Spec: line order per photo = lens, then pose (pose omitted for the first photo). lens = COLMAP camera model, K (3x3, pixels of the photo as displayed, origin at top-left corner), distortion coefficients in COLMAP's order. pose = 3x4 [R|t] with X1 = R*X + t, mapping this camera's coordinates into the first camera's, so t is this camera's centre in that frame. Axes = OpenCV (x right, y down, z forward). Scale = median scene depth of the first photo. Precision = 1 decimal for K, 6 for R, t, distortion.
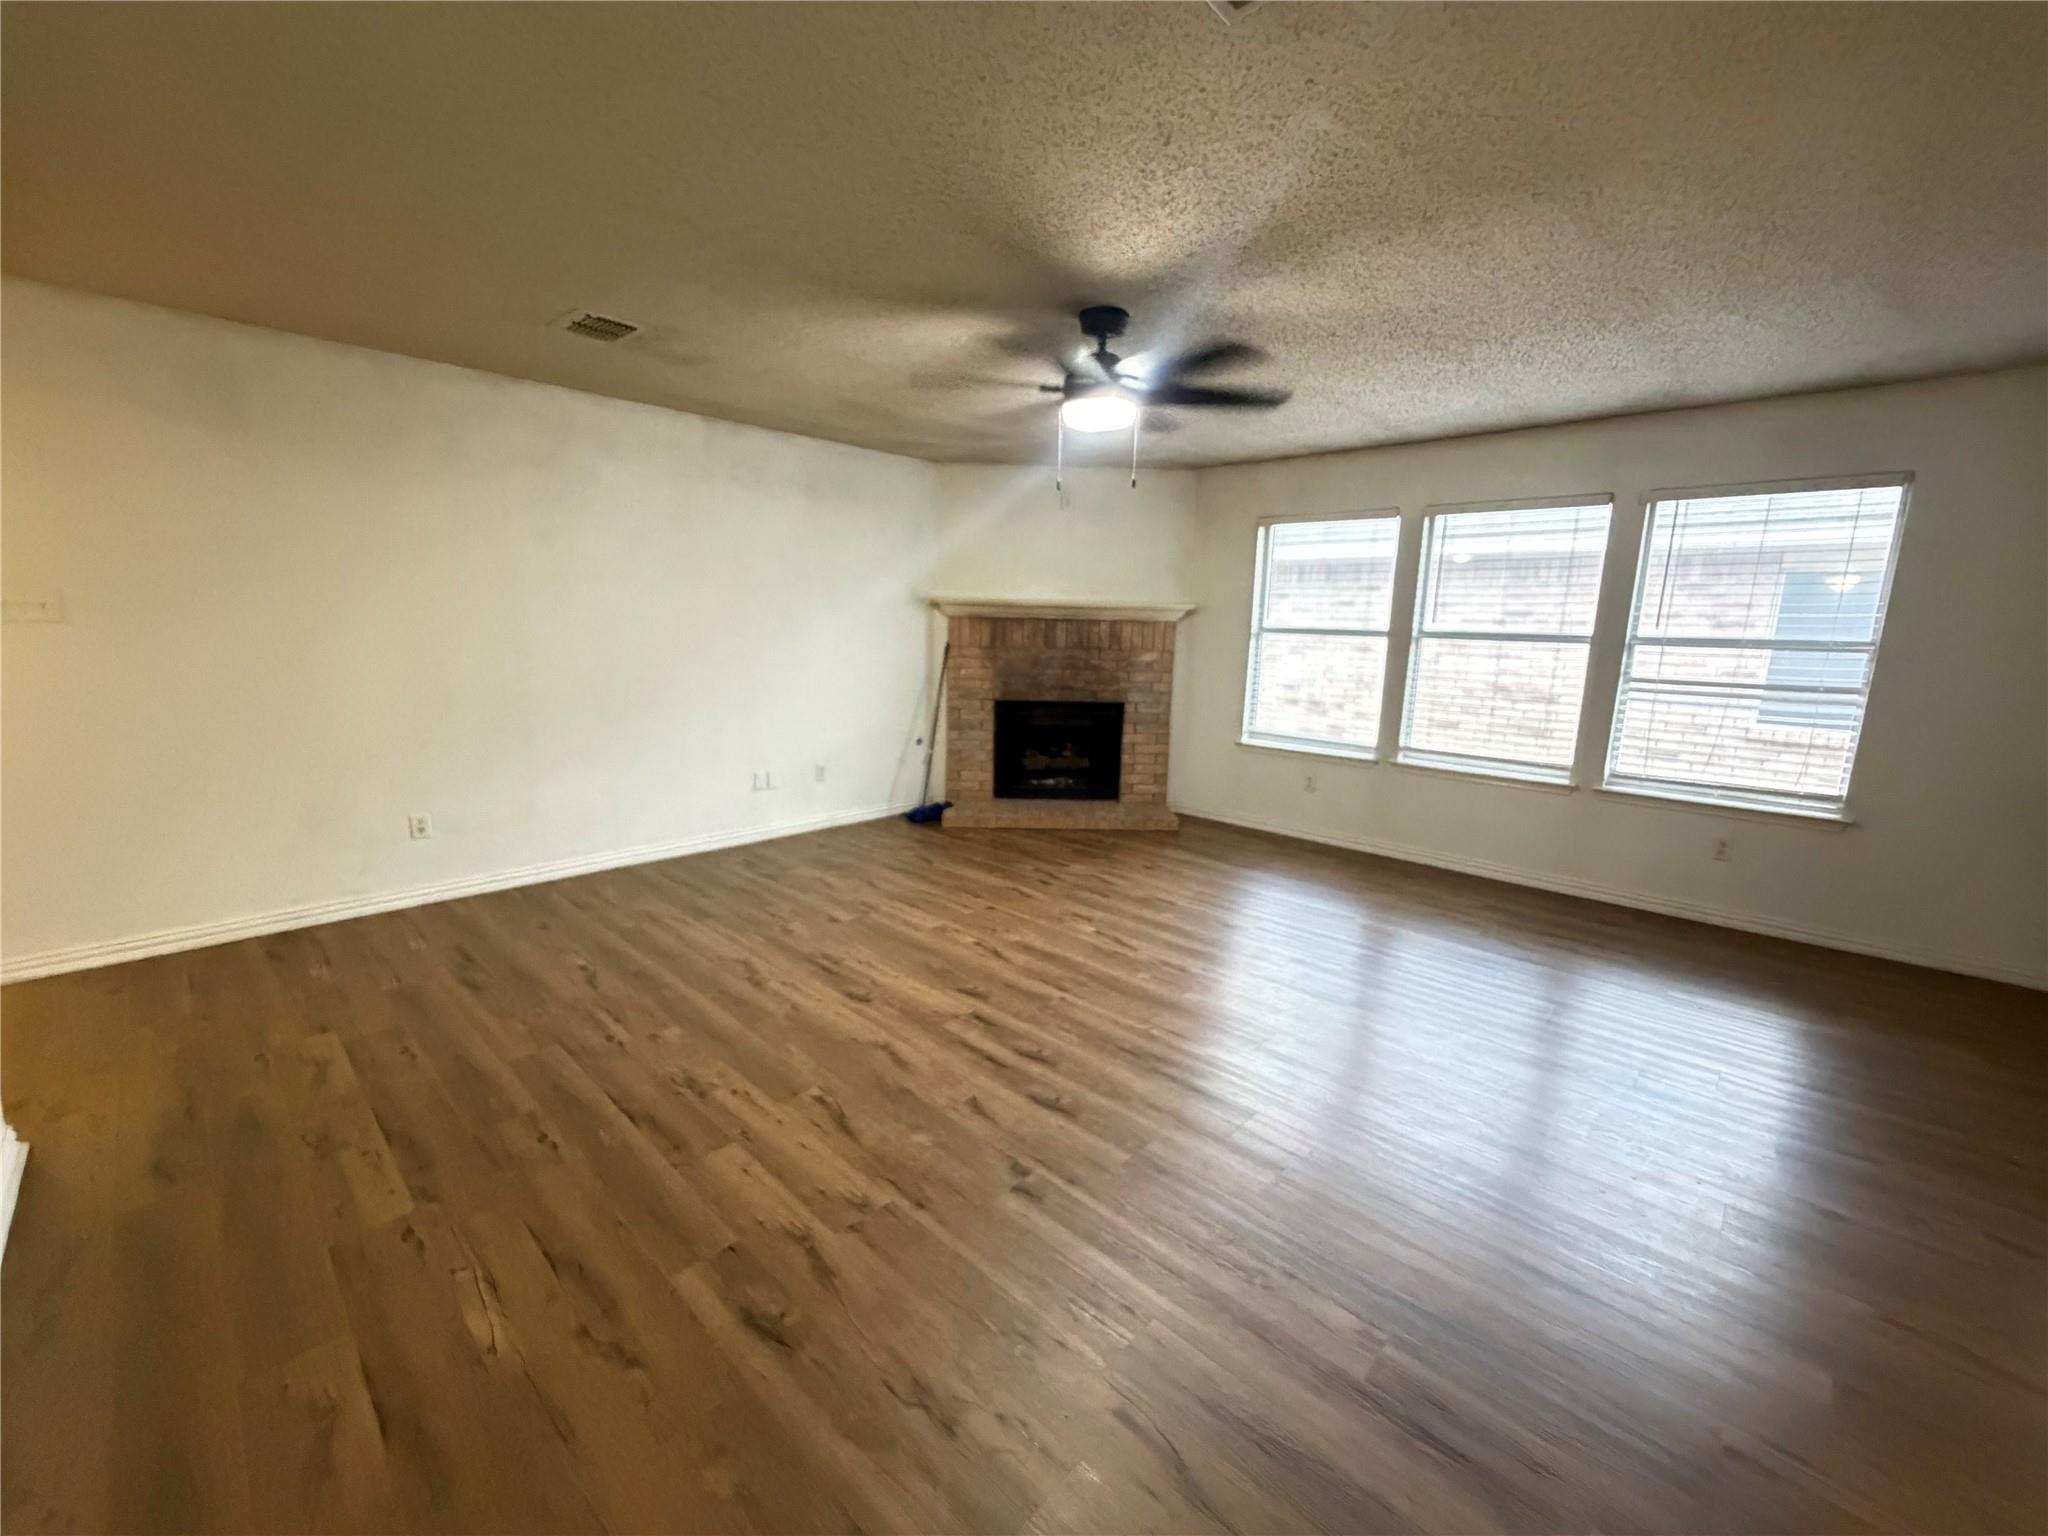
lens RADIAL K [[821.9, 0, 1015.1], [0, 821.9, 767.0], [0, 0, 1]] dist [0.002453, 0.000368]
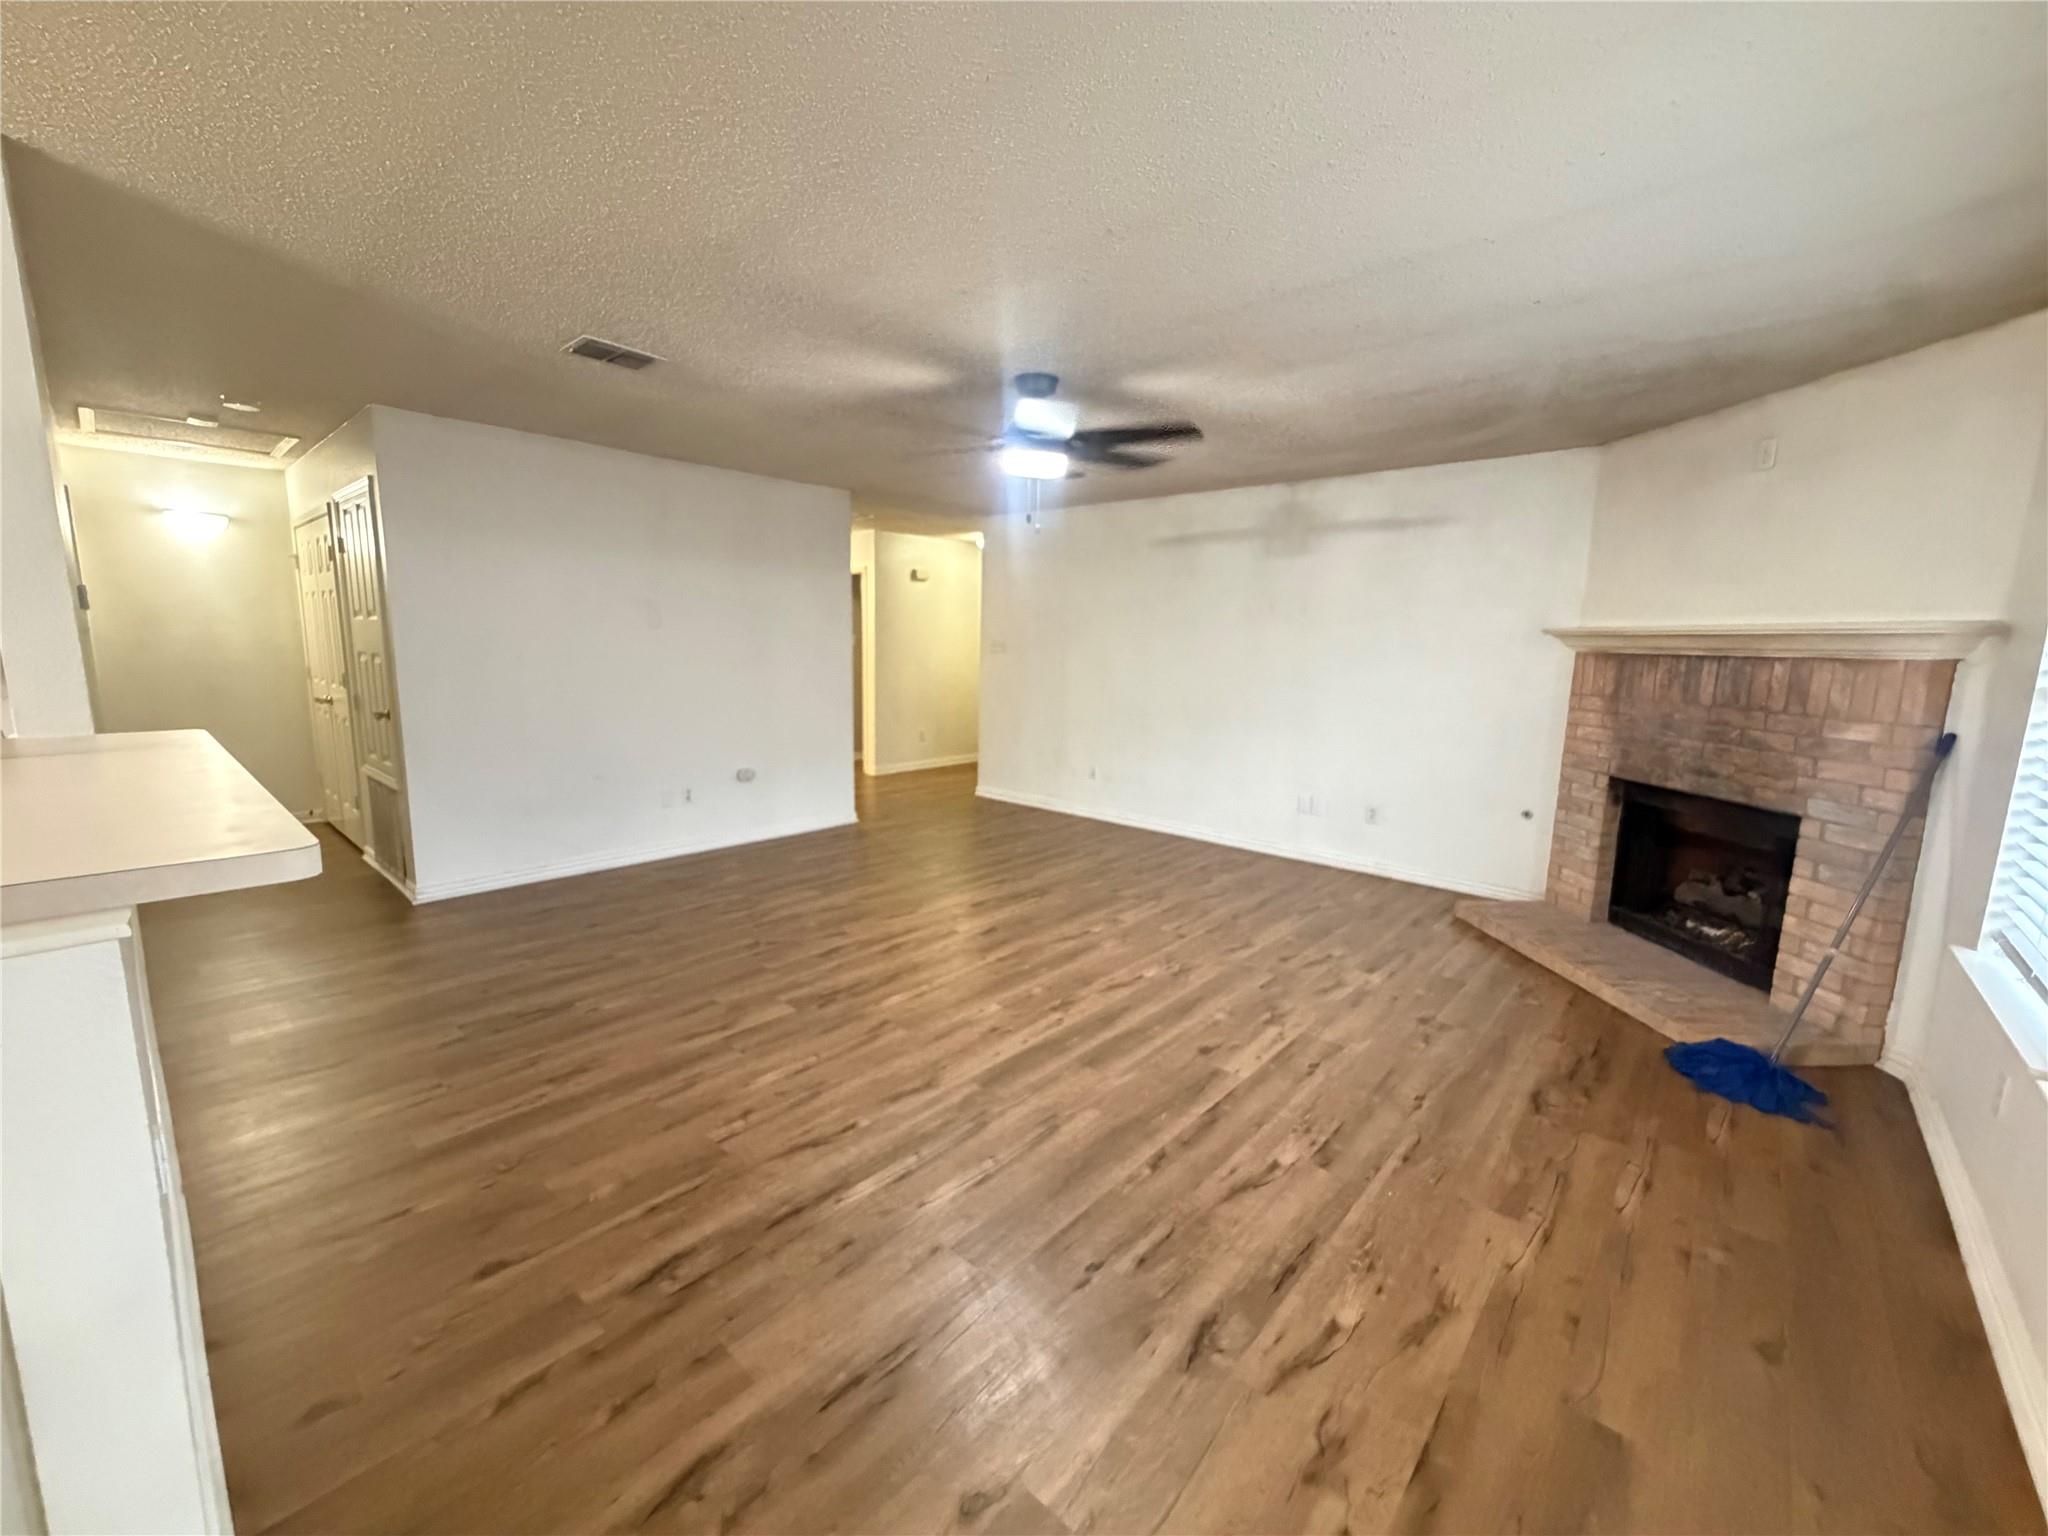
lens RADIAL K [[821.9, 0, 1015.1], [0, 821.9, 767.0], [0, 0, 1]] dist [0.002453, 0.000368]
pose [[0.031087, 0.131797, -0.990789, 0.637935], [-0.193943, 0.973224, 0.123375, -0.077665], [0.980520, 0.188322, 0.055816, 0.486734]]
